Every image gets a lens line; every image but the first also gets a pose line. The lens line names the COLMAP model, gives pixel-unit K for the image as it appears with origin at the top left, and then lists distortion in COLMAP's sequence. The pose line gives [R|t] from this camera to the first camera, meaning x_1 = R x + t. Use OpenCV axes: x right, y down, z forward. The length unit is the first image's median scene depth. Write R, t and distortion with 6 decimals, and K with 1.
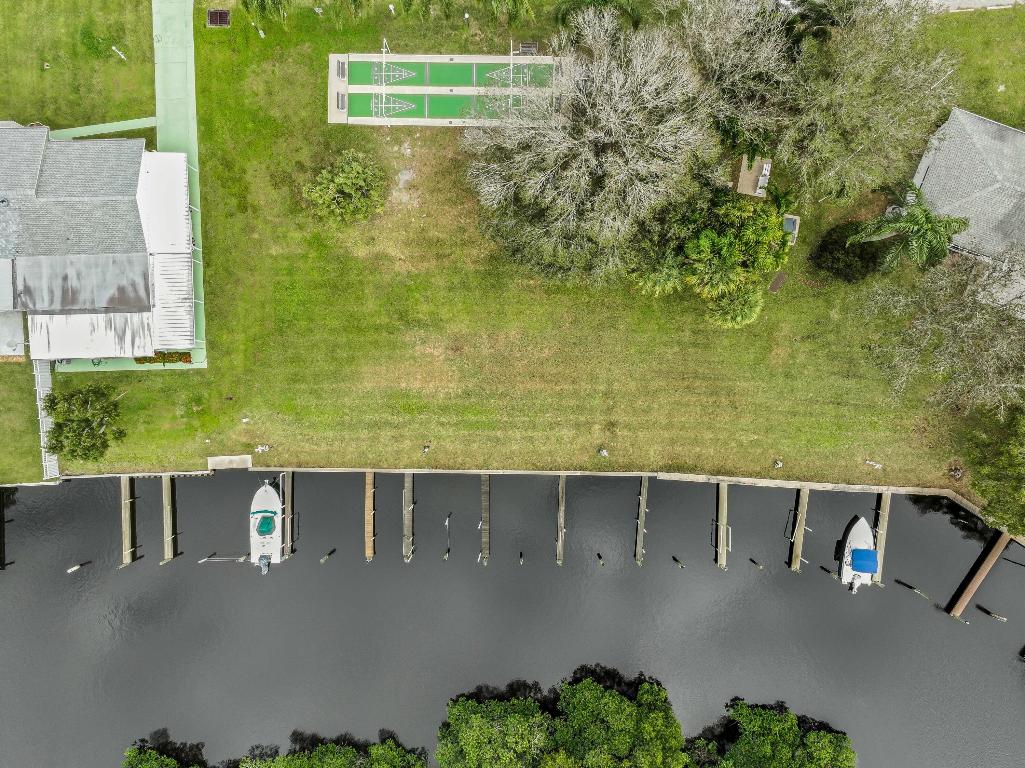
lens RADIAL K [[722.8, 0, 512.5], [0, 722.8, 384.0], [0, 0, 1]] dist [0.020897, -0.000642]
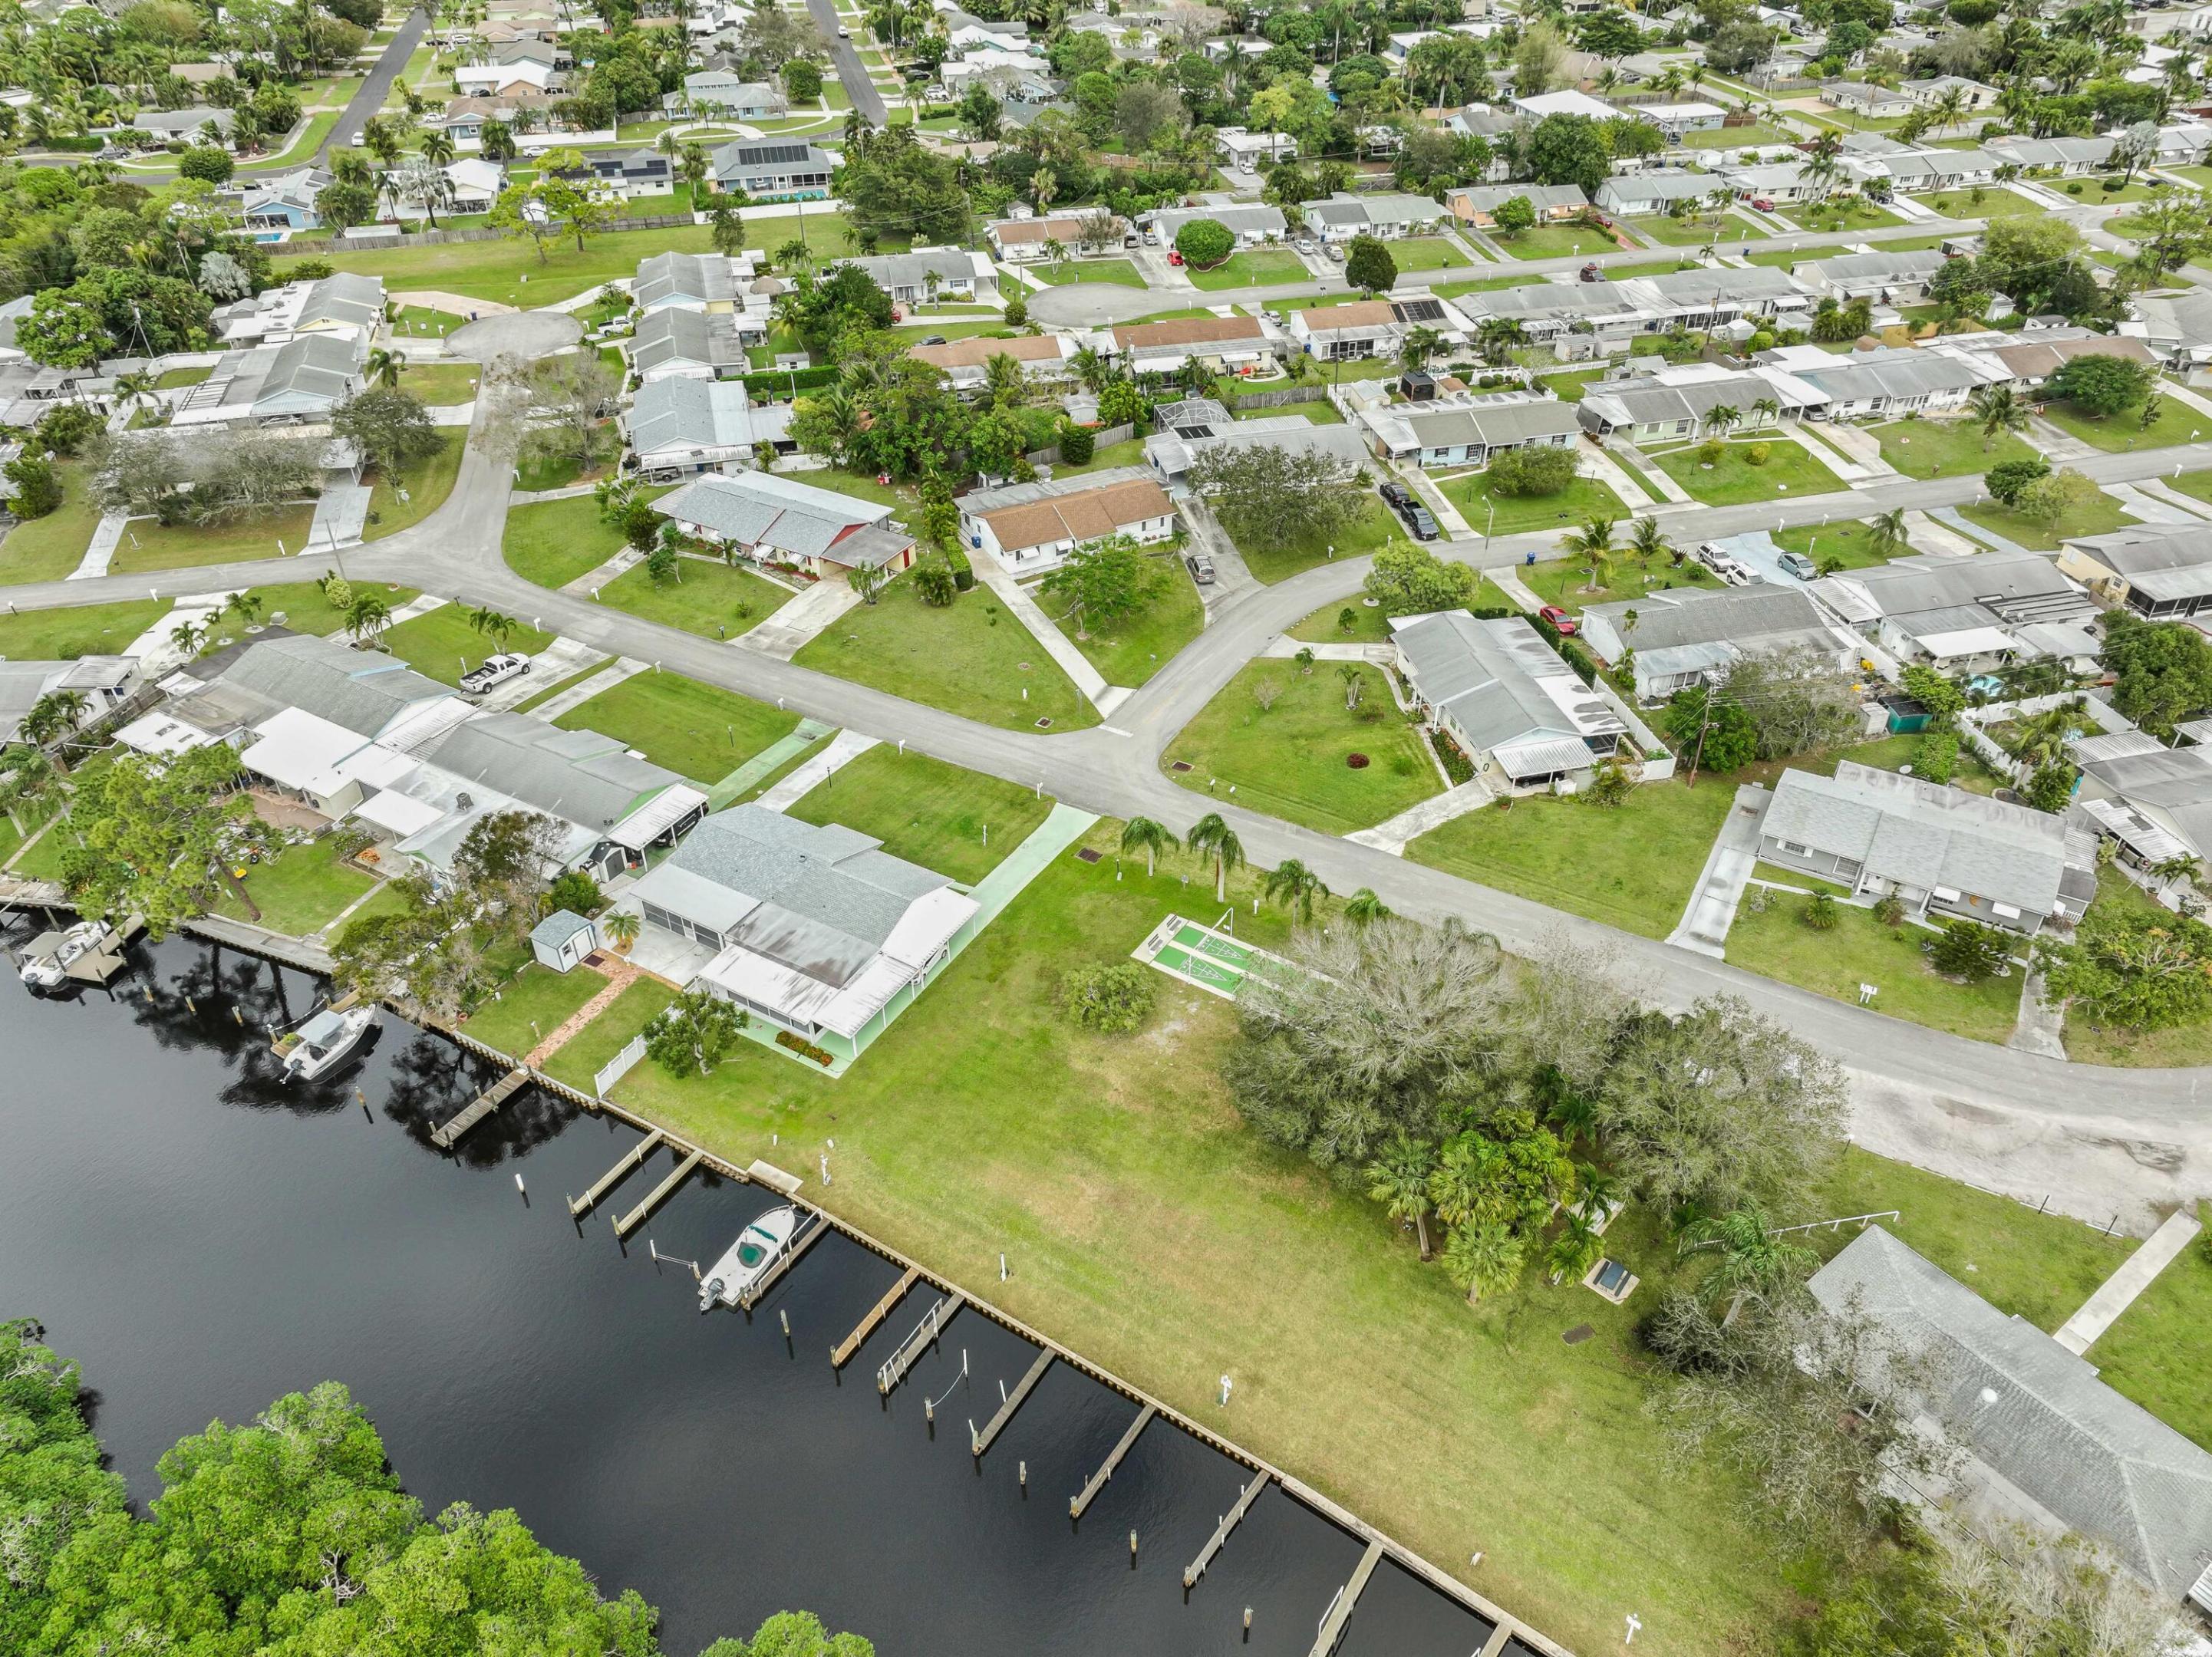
lens RADIAL K [[1559.7, 0, 1106.0], [0, 1559.7, 828.5], [0, 0, 1]] dist [0.020897, -0.000642]
pose [[0.843343, 0.319901, -0.431782, 0.471363], [-0.537319, 0.513592, -0.668963, 0.814768], [0.007757, 0.796170, 0.605024, -0.244233]]
